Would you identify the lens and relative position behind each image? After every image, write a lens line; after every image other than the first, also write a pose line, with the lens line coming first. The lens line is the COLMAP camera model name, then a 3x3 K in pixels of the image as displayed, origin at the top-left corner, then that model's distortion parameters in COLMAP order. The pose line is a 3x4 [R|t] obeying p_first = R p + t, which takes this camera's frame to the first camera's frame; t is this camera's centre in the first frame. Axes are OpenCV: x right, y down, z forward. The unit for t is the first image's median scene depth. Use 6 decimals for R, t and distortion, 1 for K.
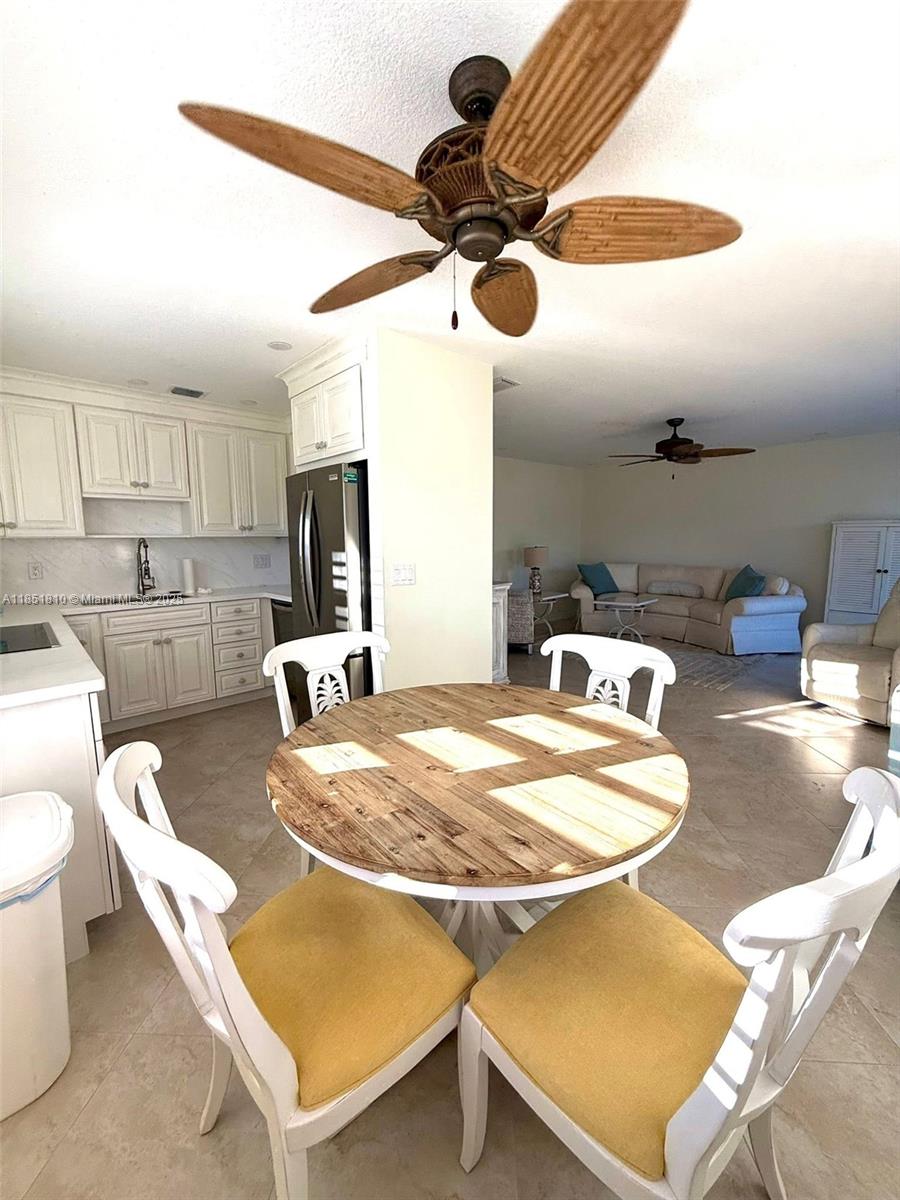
lens RADIAL K [[475.2, 0, 450.7], [0, 475.2, 591.0], [0, 0, 1]] dist [-0.003677, 0.000300]
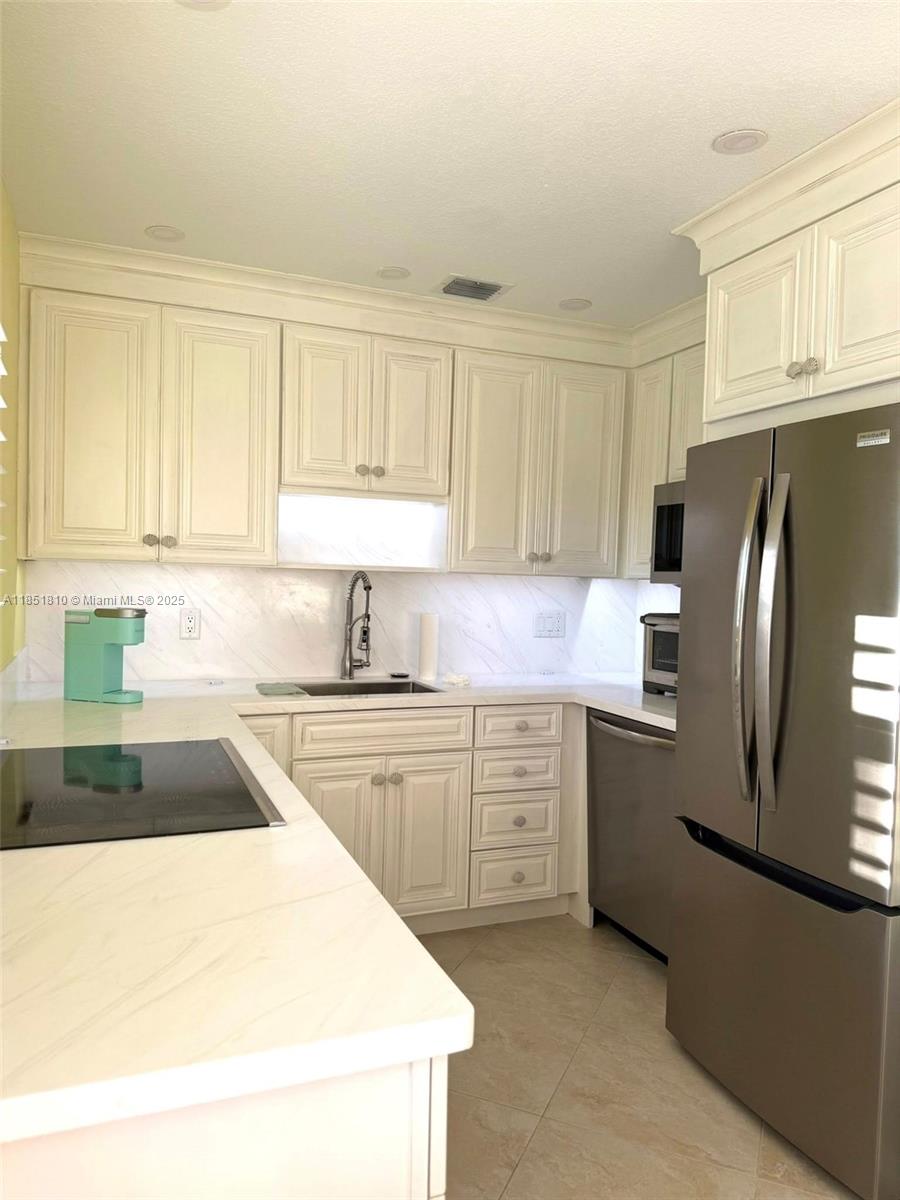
lens RADIAL K [[852.1, 0, 452.0], [0, 852.1, 589.1], [0, 0, 1]] dist [0.035196, -0.030488]
pose [[0.932037, 0.041937, -0.359928, -0.290659], [-0.075226, 0.994034, -0.078978, -0.033141], [0.354468, 0.100686, 0.929631, 0.218744]]
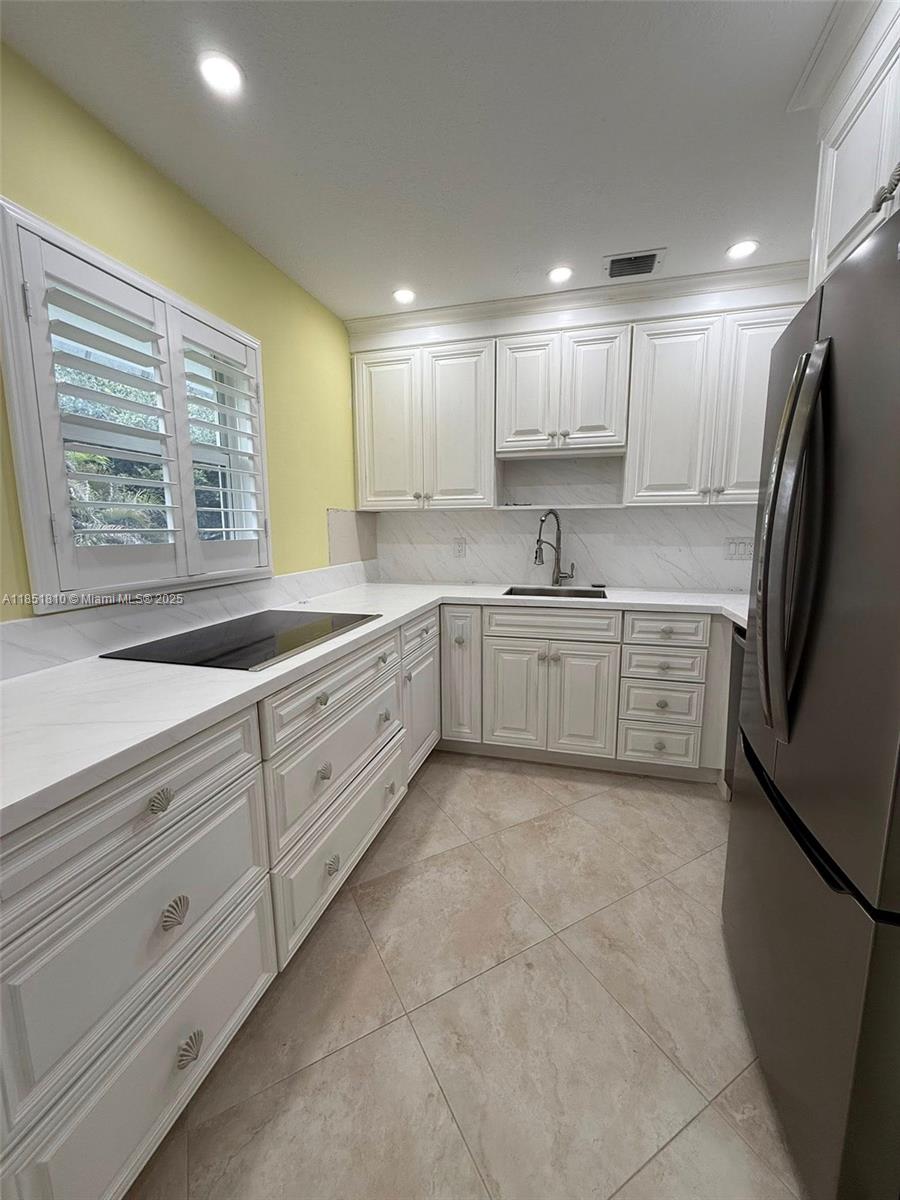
lens RADIAL K [[475.2, 0, 446.2], [0, 475.2, 599.9], [0, 0, 1]] dist [-0.003677, 0.000300]
pose [[0.516079, 0.137045, -0.845506, -0.133757], [-0.093245, 0.990240, 0.103589, -0.044743], [0.851450, 0.025379, 0.523821, 0.631446]]
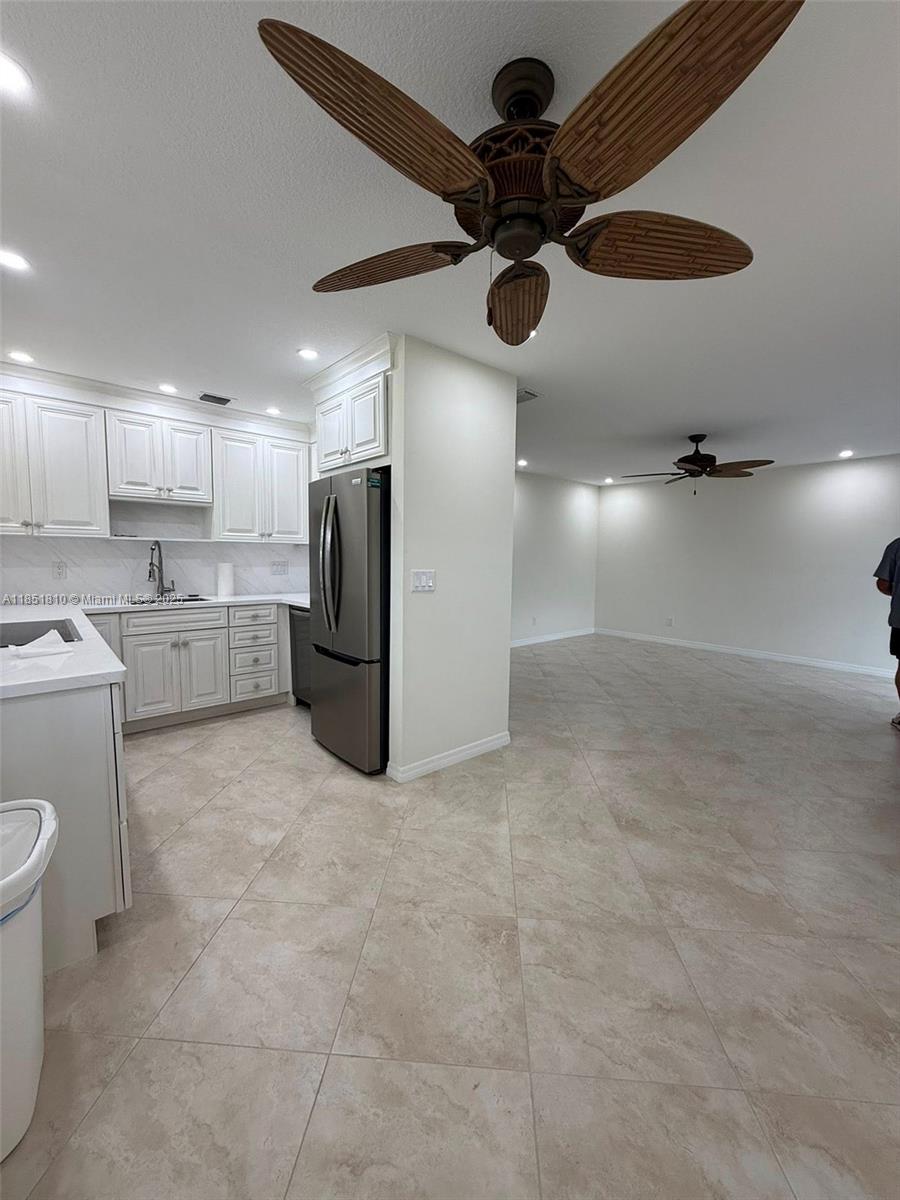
lens RADIAL K [[475.2, 0, 451.3], [0, 475.2, 591.8], [0, 0, 1]] dist [-0.003677, 0.000300]
pose [[0.999394, 0.025119, -0.024082, -0.015683], [-0.025913, 0.999111, -0.033251, 0.018496], [0.023225, 0.033855, 0.999157, 0.008492]]
